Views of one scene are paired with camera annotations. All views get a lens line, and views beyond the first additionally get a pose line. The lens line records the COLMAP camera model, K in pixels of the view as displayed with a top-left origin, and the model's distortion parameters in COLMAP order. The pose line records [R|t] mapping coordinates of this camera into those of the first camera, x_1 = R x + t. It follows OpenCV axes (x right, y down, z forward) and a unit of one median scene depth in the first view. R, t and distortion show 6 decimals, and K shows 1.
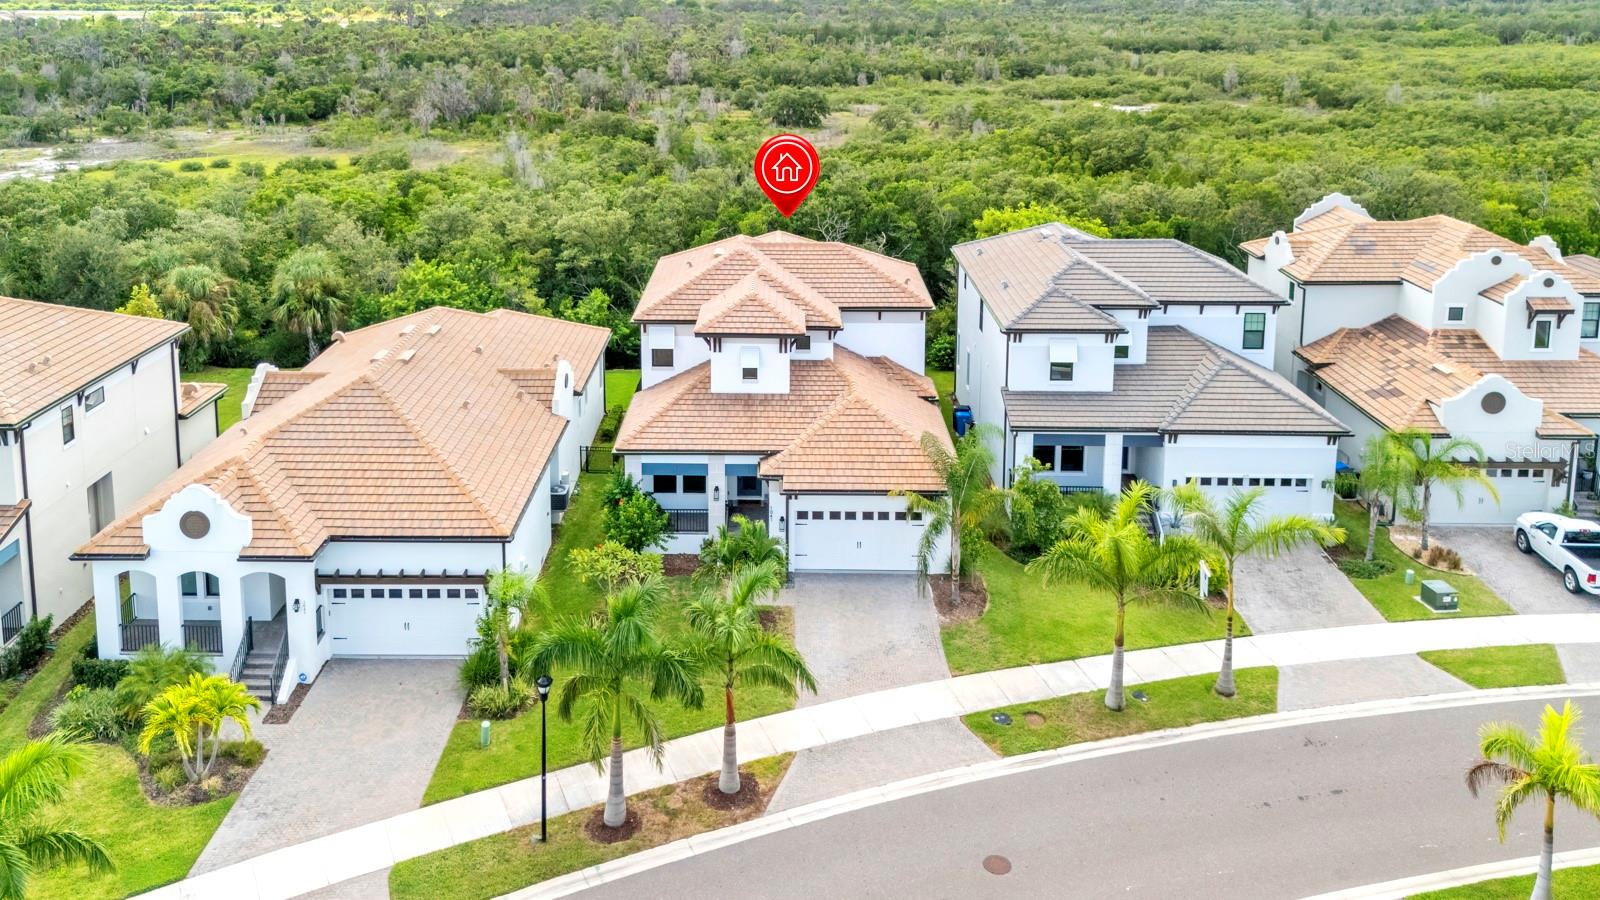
lens RADIAL K [[1985.6, 0, 823.5], [0, 1985.6, 448.7], [0, 0, 1]] dist [0.175235, -0.482076]
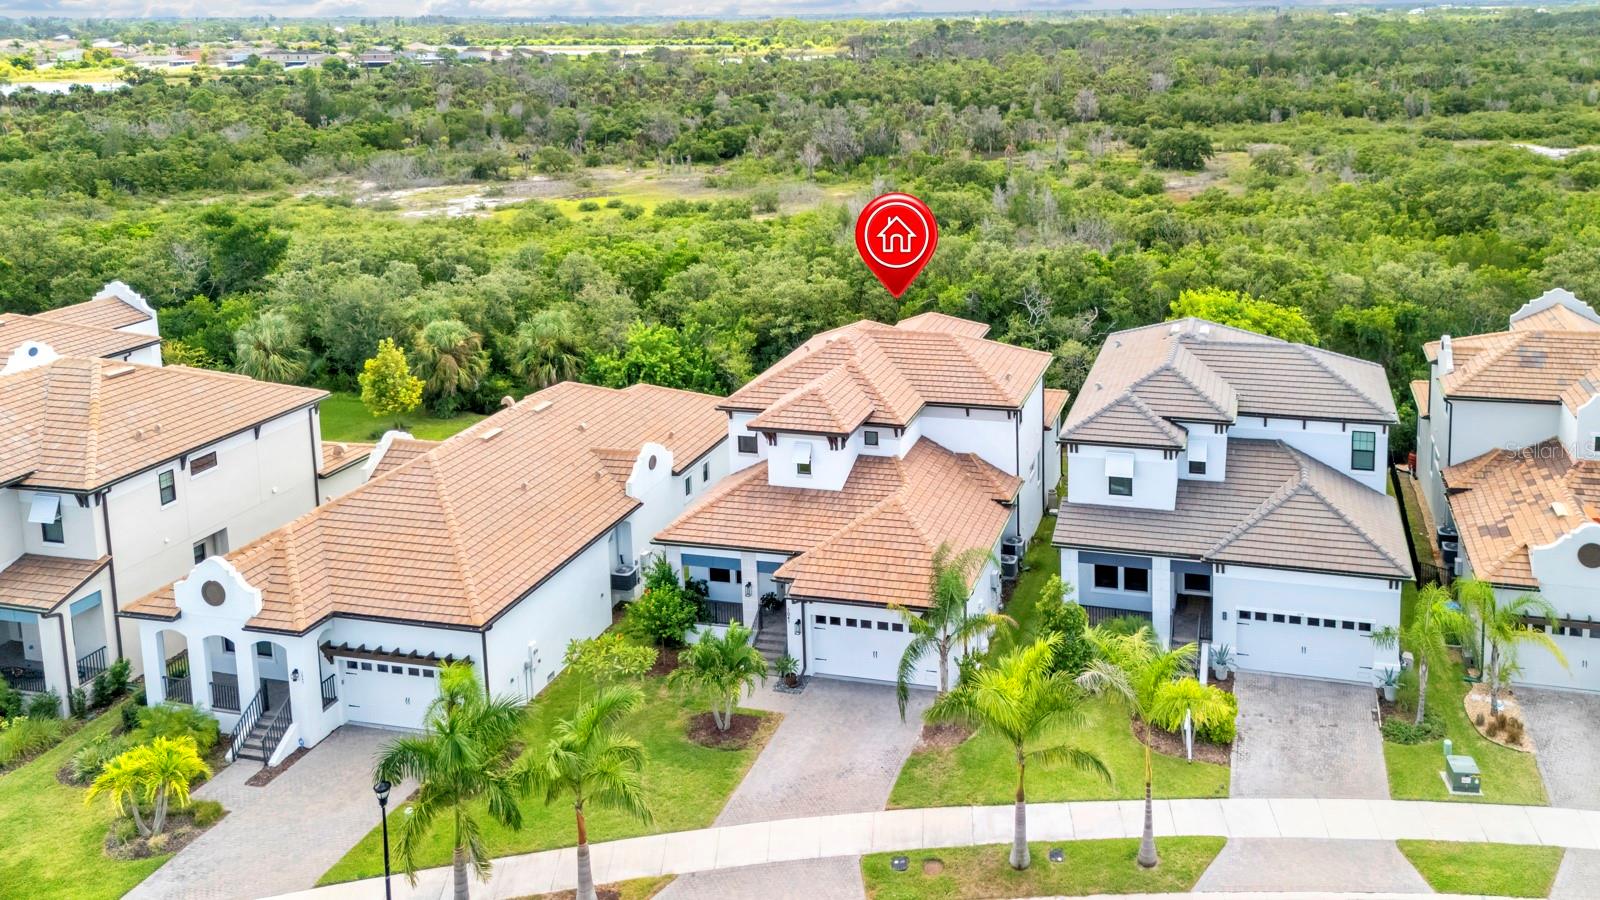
lens RADIAL K [[1985.6, 0, 823.5], [0, 1985.6, 448.7], [0, 0, 1]] dist [0.175235, -0.482076]
pose [[0.948167, 0.056149, -0.312772, 0.280190], [-0.055237, 0.998404, 0.011783, -0.059610], [0.312934, 0.006105, 0.949755, 0.058724]]
